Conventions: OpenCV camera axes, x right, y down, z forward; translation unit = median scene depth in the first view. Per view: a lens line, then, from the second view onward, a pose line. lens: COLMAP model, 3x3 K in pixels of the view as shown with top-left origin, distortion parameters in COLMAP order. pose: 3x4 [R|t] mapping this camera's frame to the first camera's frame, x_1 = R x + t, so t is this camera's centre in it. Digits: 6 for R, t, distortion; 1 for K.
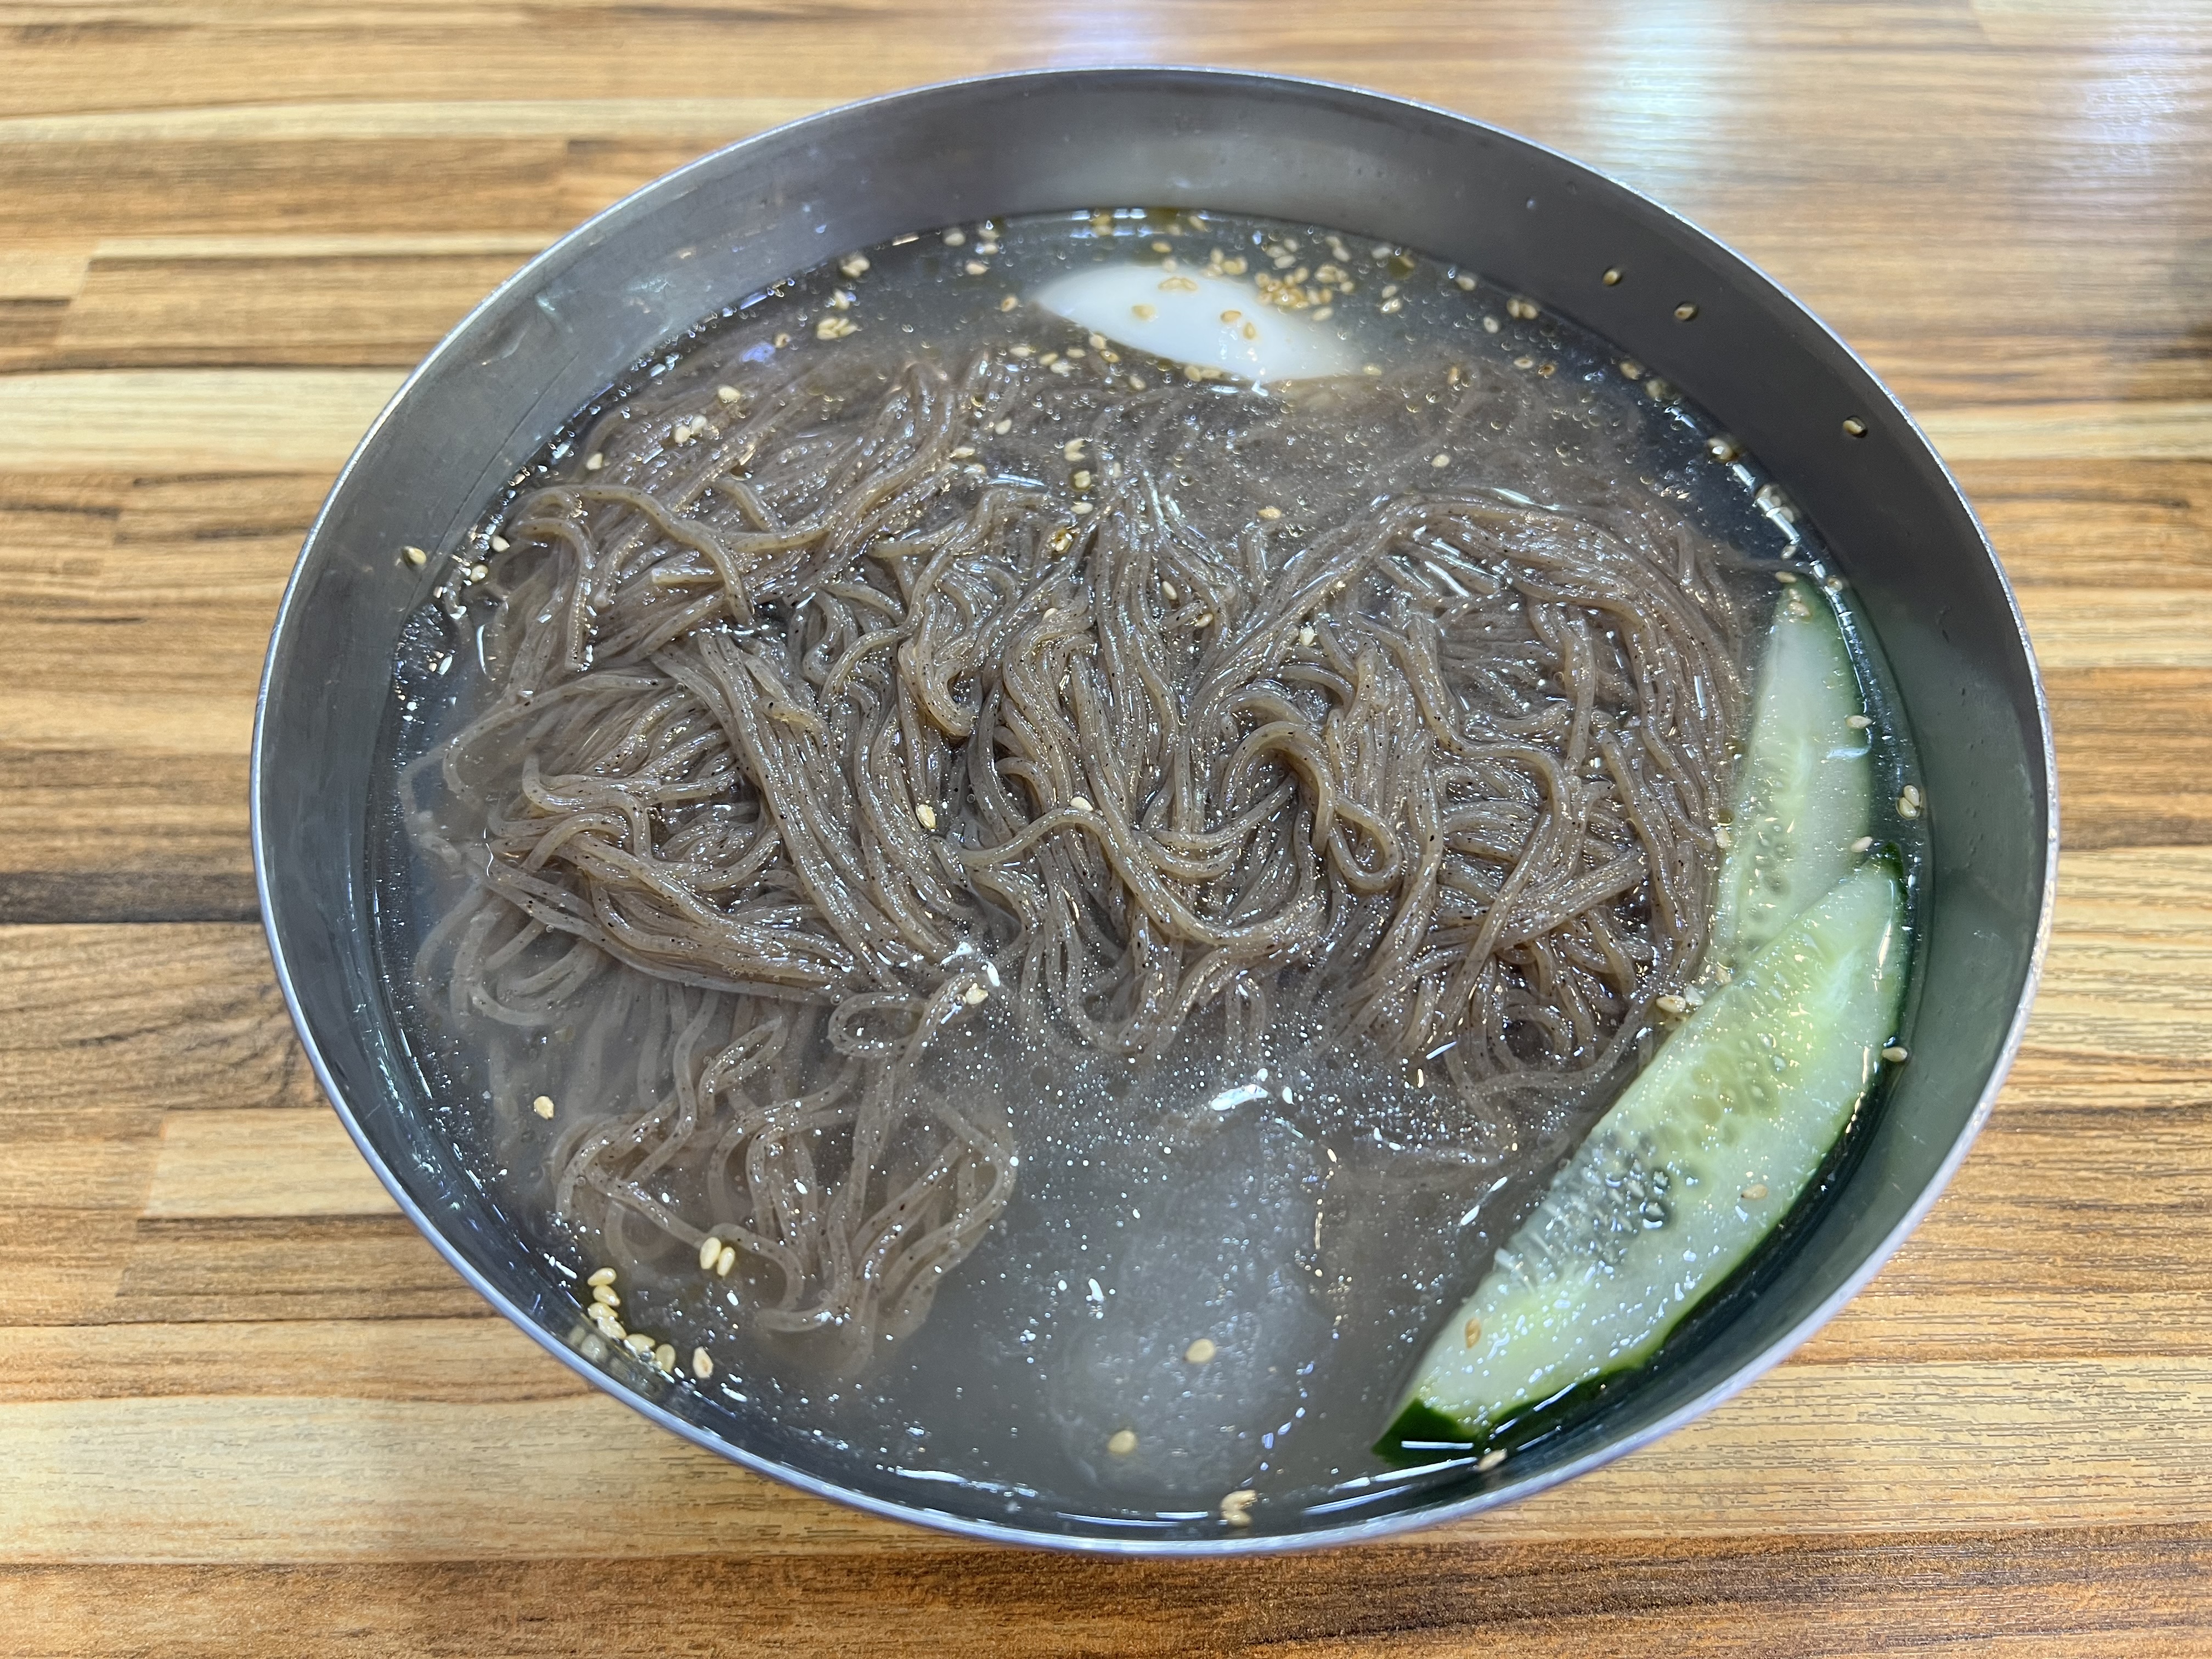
lens RADIAL K [[1668.2, 0, 1106.3], [0, 1668.2, 831.5], [0, 0, 1]] dist [-0.006794, -0.026788]
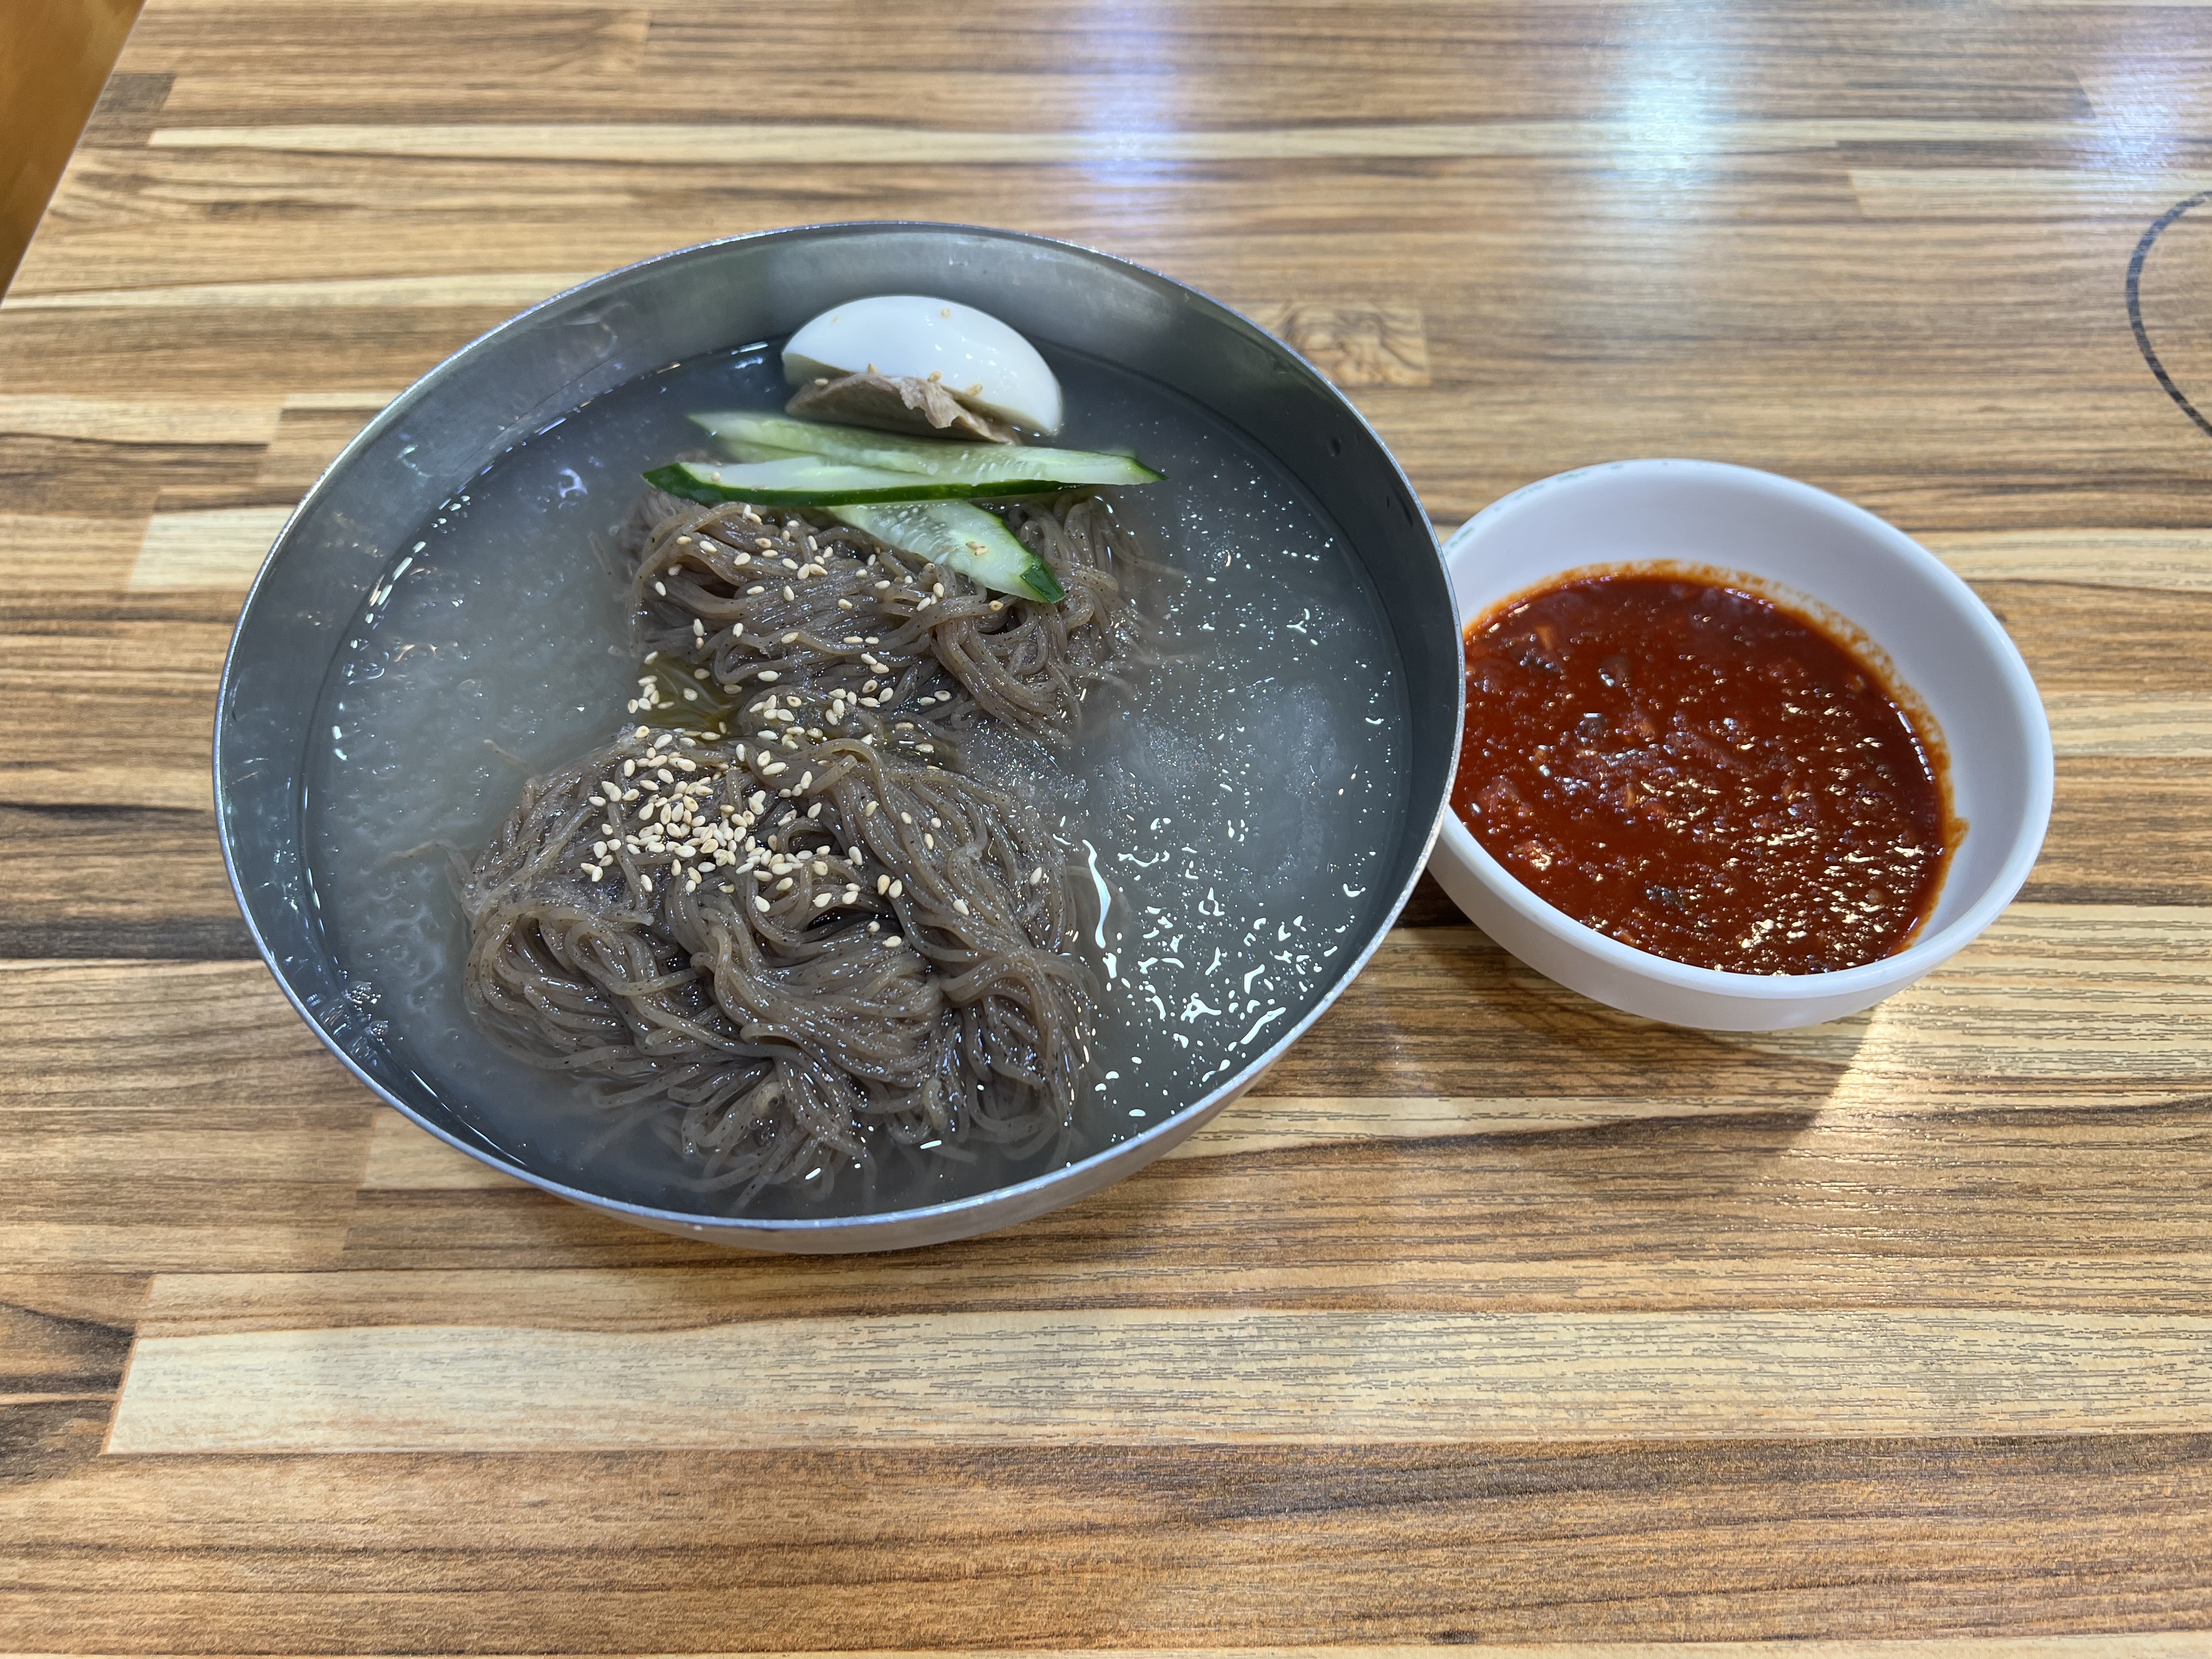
lens RADIAL K [[1668.2, 0, 1108.2], [0, 1668.2, 821.4], [0, 0, 1]] dist [-0.006794, -0.026788]
pose [[0.999933, 0.003400, -0.011055, 0.013348], [-0.003580, 0.999860, -0.016335, -0.035622], [0.010998, 0.016374, 0.999805, -0.303066]]
